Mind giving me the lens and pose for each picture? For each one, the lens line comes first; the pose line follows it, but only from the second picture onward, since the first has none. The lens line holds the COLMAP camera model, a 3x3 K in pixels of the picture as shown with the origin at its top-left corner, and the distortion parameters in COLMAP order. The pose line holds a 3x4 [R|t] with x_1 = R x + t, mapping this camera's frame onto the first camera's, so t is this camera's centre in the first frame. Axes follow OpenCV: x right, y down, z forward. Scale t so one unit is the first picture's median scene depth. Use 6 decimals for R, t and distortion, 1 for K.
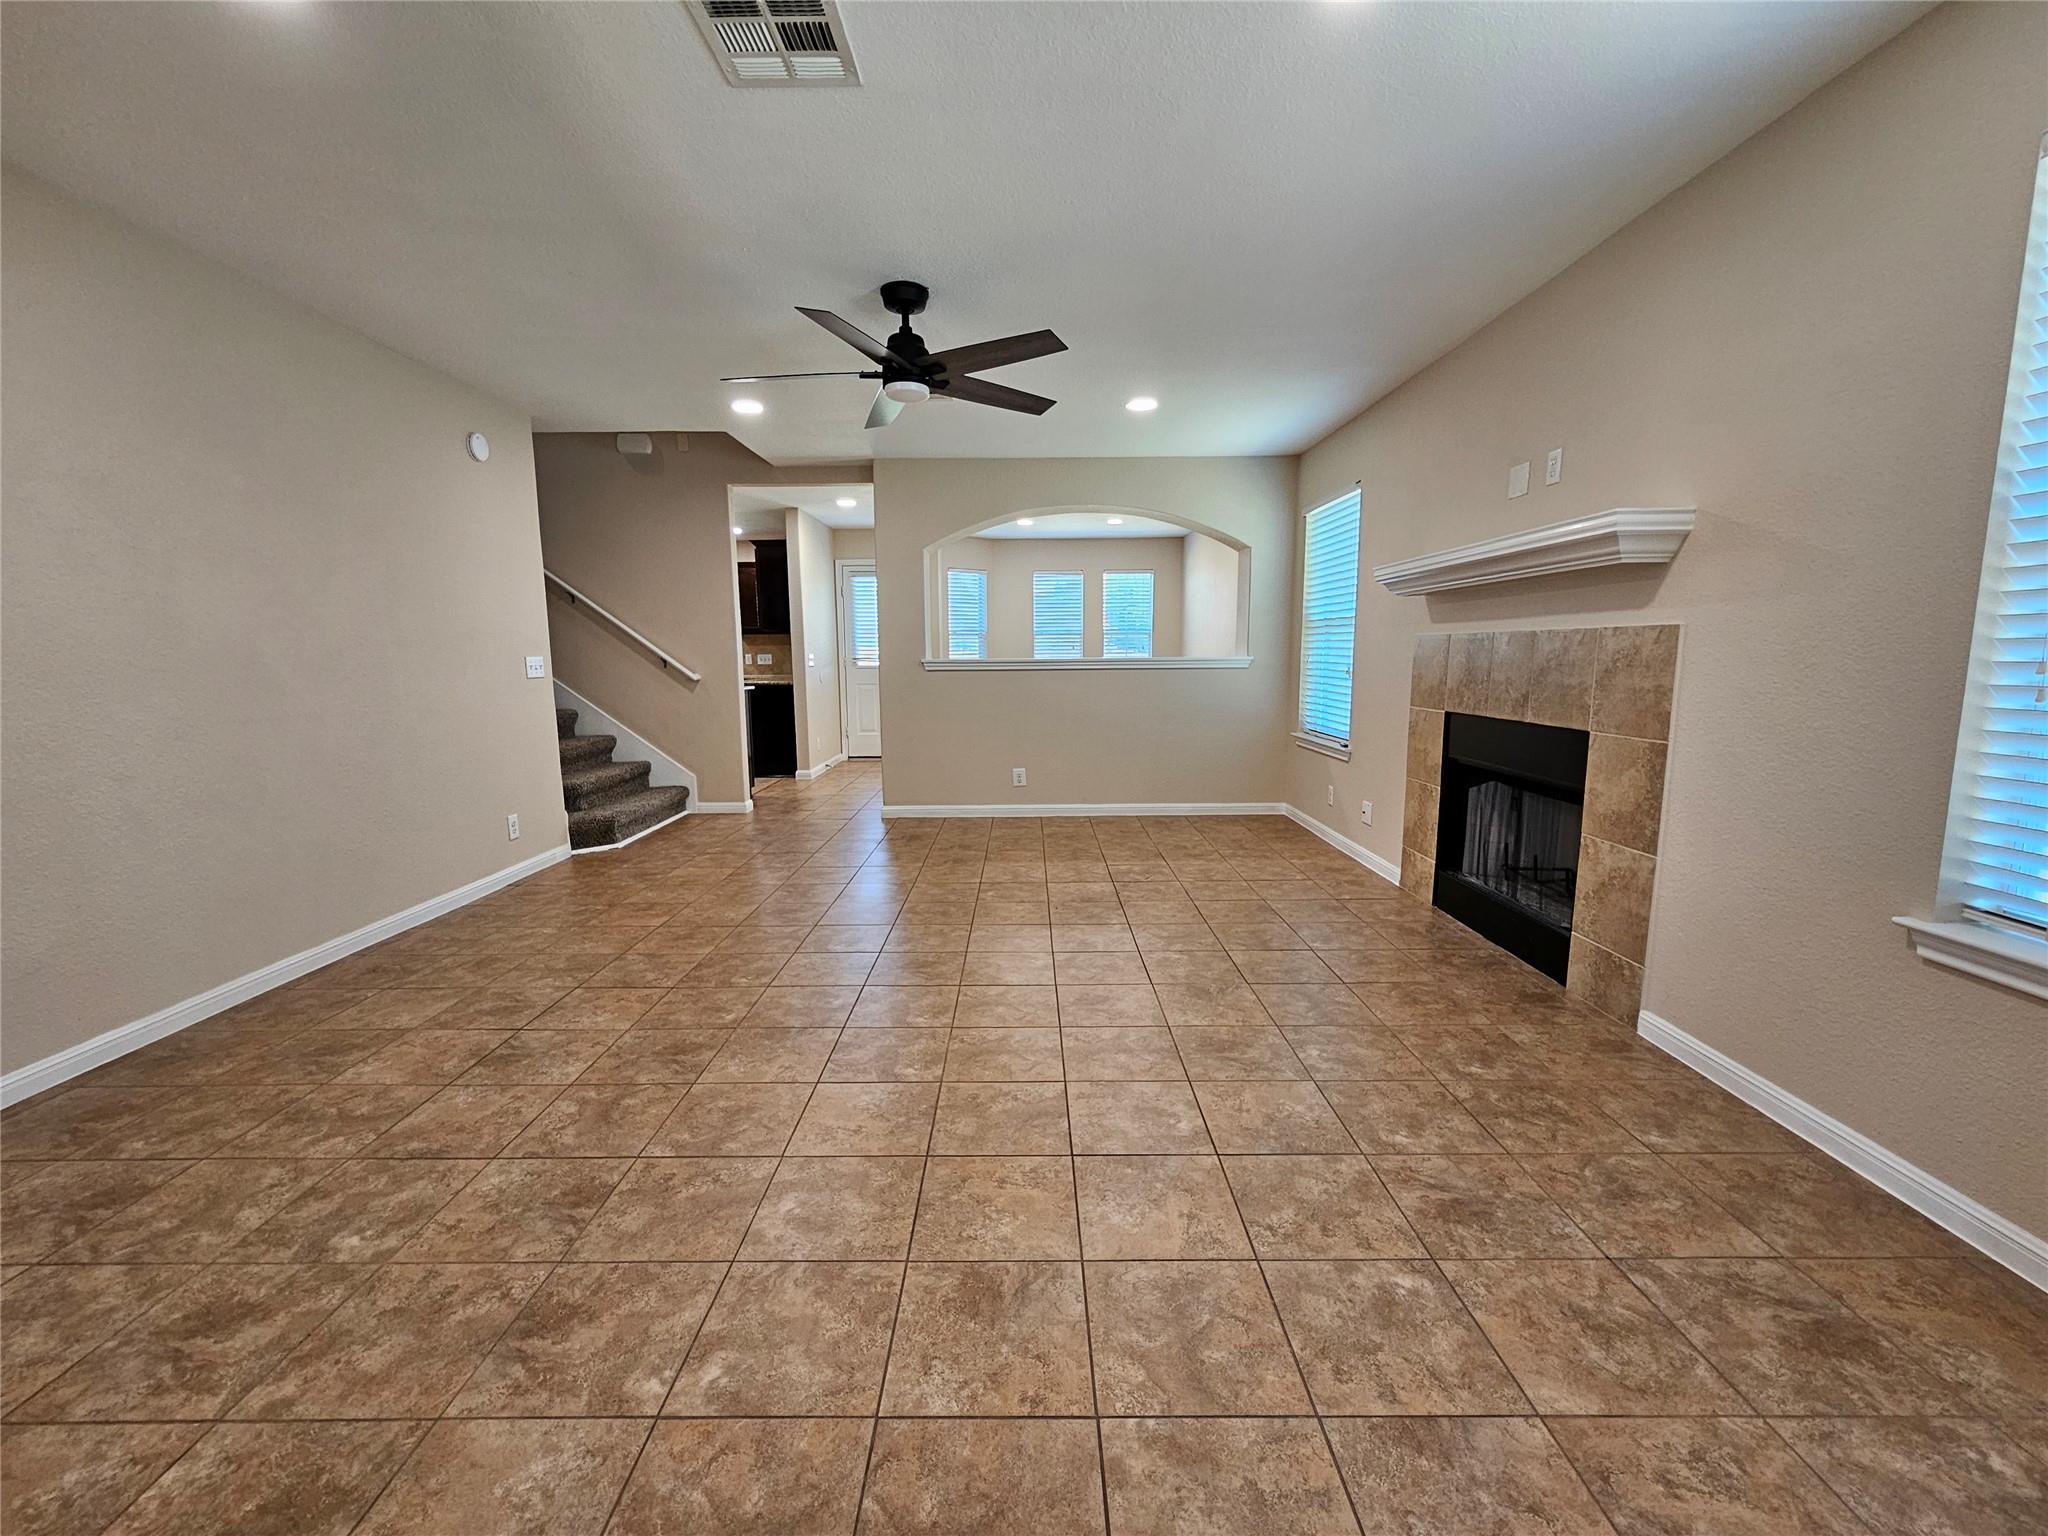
lens RADIAL K [[843.6, 0, 1022.7], [0, 843.6, 773.8], [0, 0, 1]] dist [-0.003101, 0.001167]
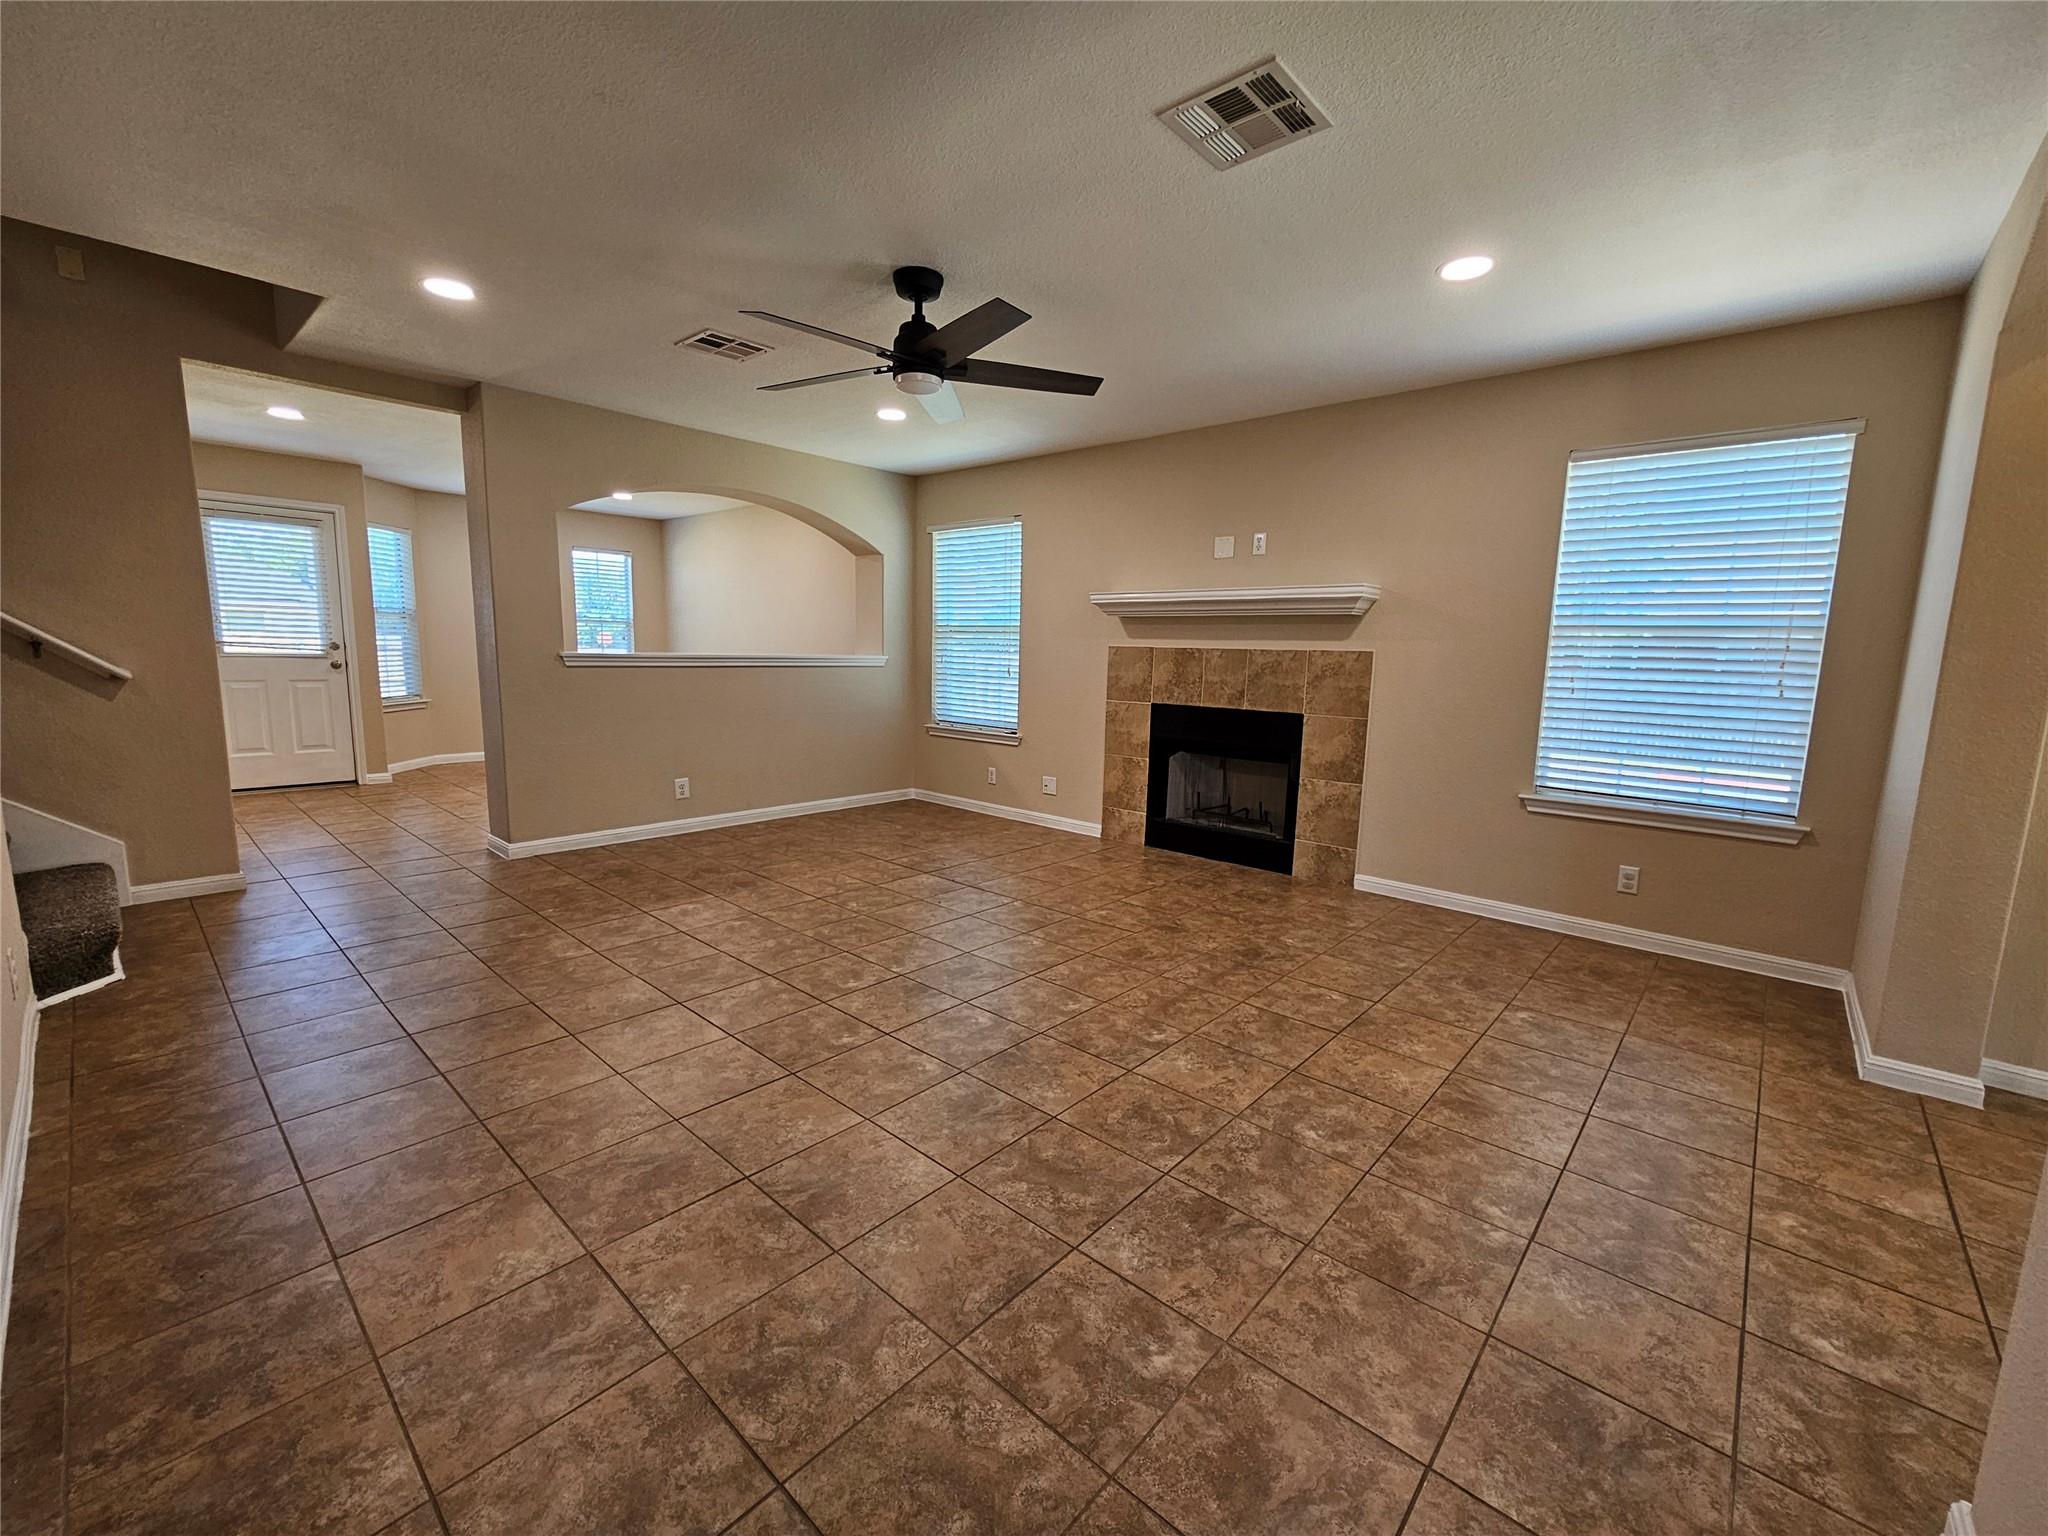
lens RADIAL K [[843.6, 0, 1022.7], [0, 843.6, 773.8], [0, 0, 1]] dist [-0.003101, 0.001167]
pose [[0.666880, -0.086058, 0.740179, -0.896028], [0.077639, 0.995927, 0.045843, -0.051931], [-0.741110, 0.026895, 0.670845, 0.315586]]
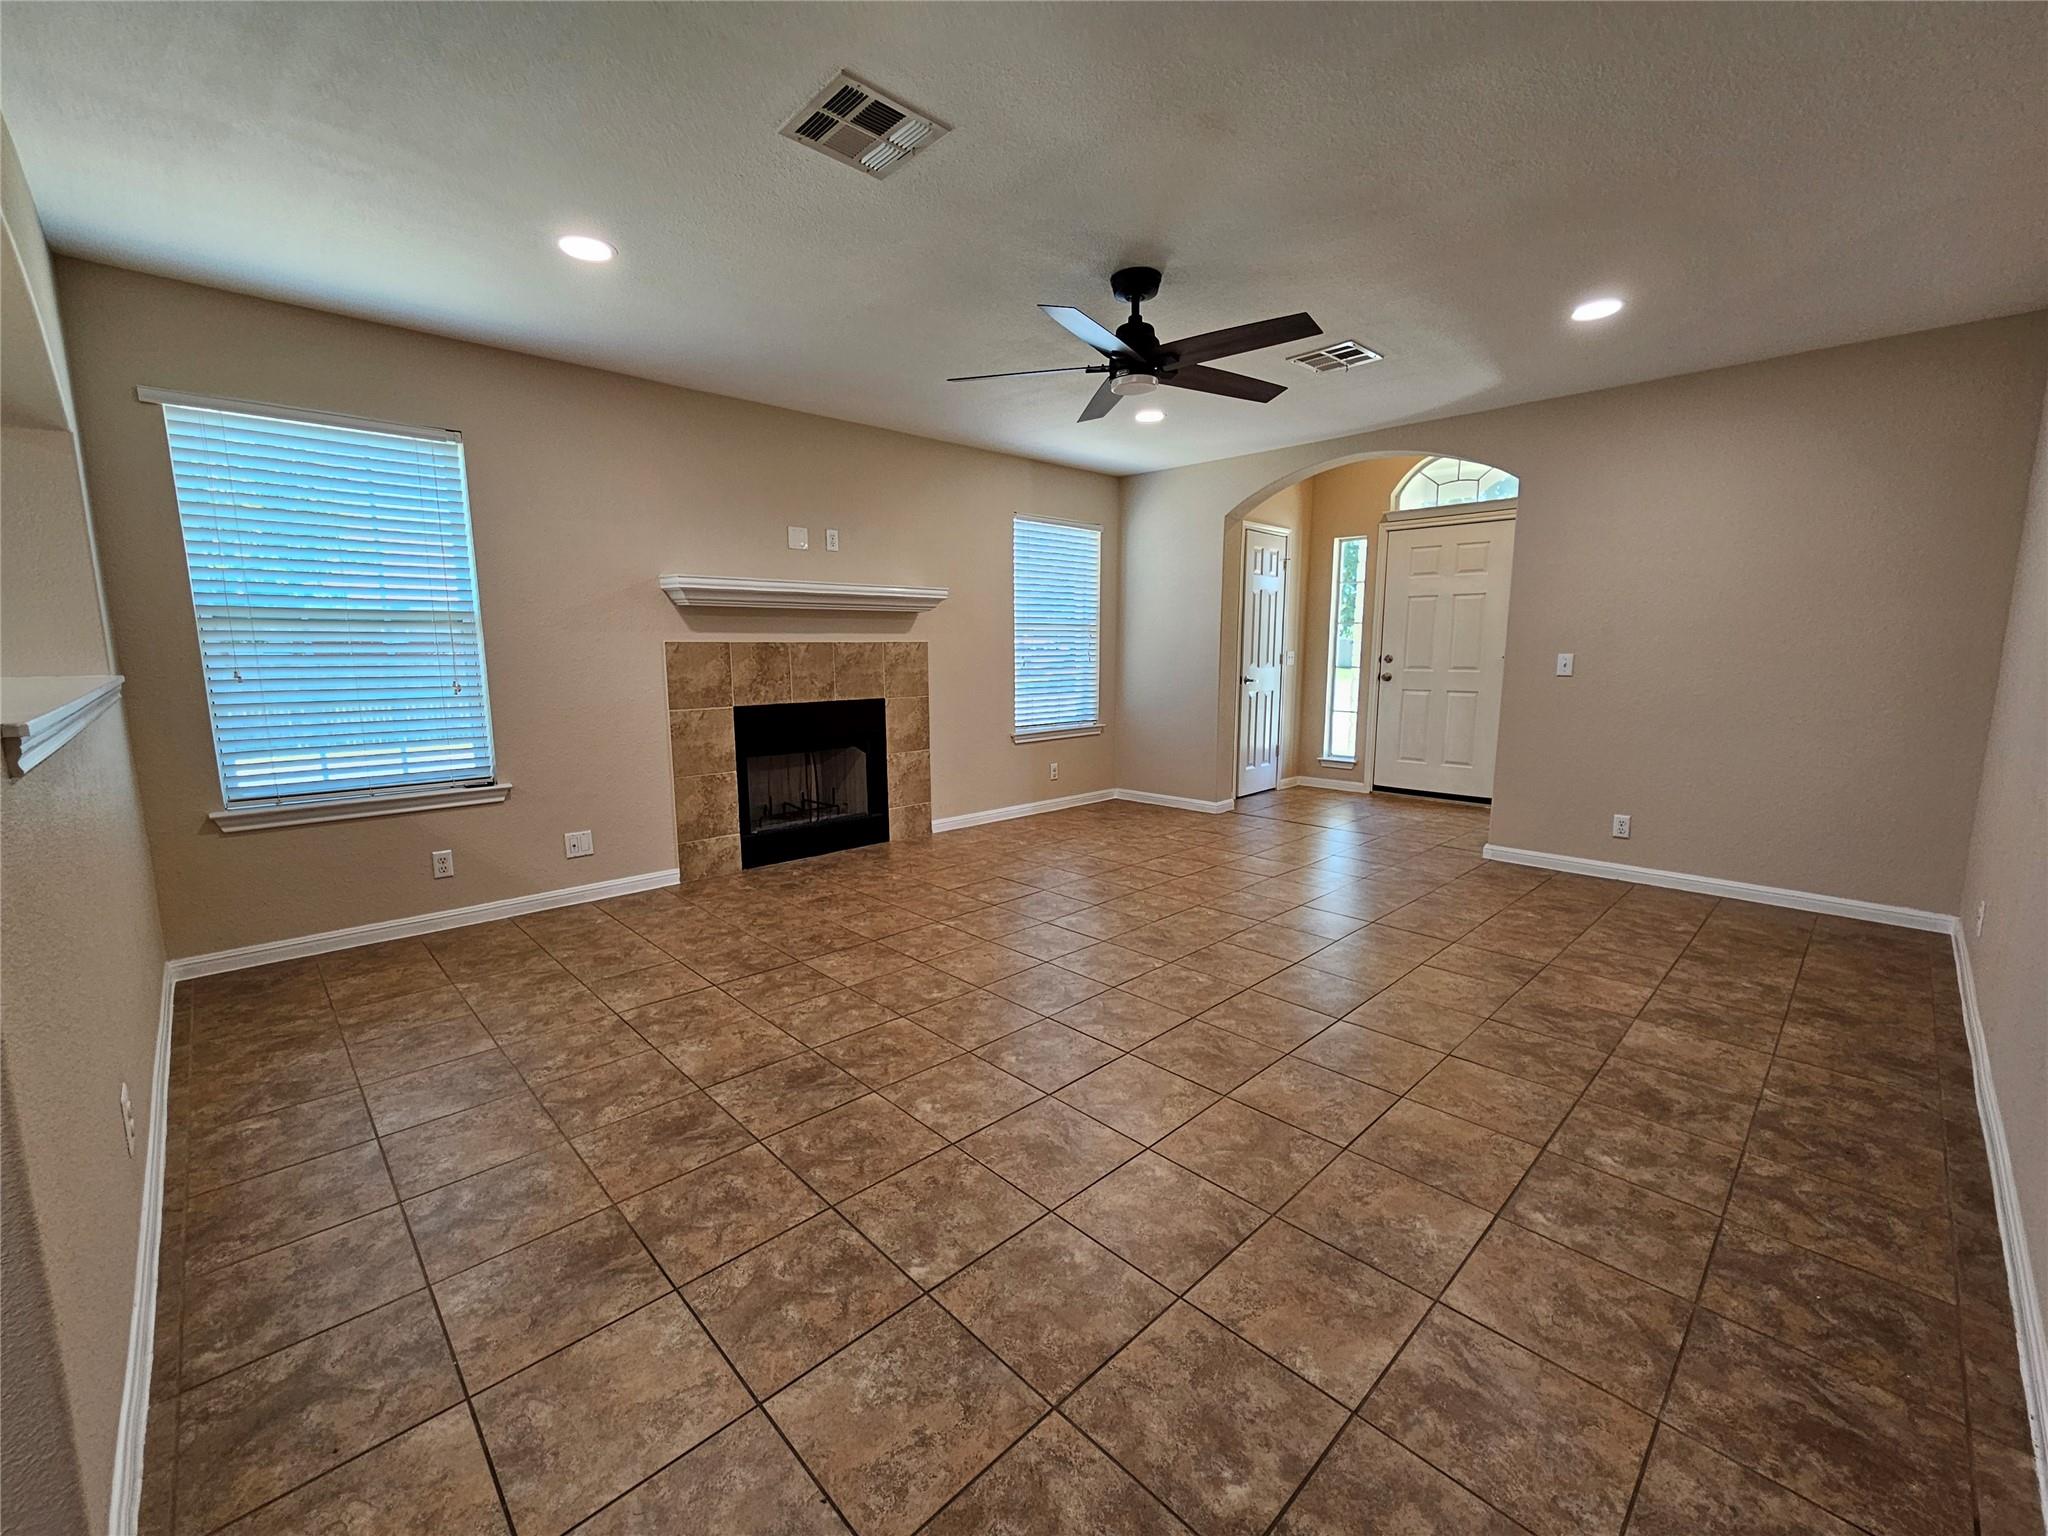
lens RADIAL K [[843.6, 0, 1022.7], [0, 843.6, 773.8], [0, 0, 1]] dist [-0.003101, 0.001167]
pose [[-0.697313, -0.100769, 0.709648, -0.860075], [0.109464, 0.963483, 0.244375, -0.308336], [-0.708359, 0.248087, -0.660818, 2.042954]]
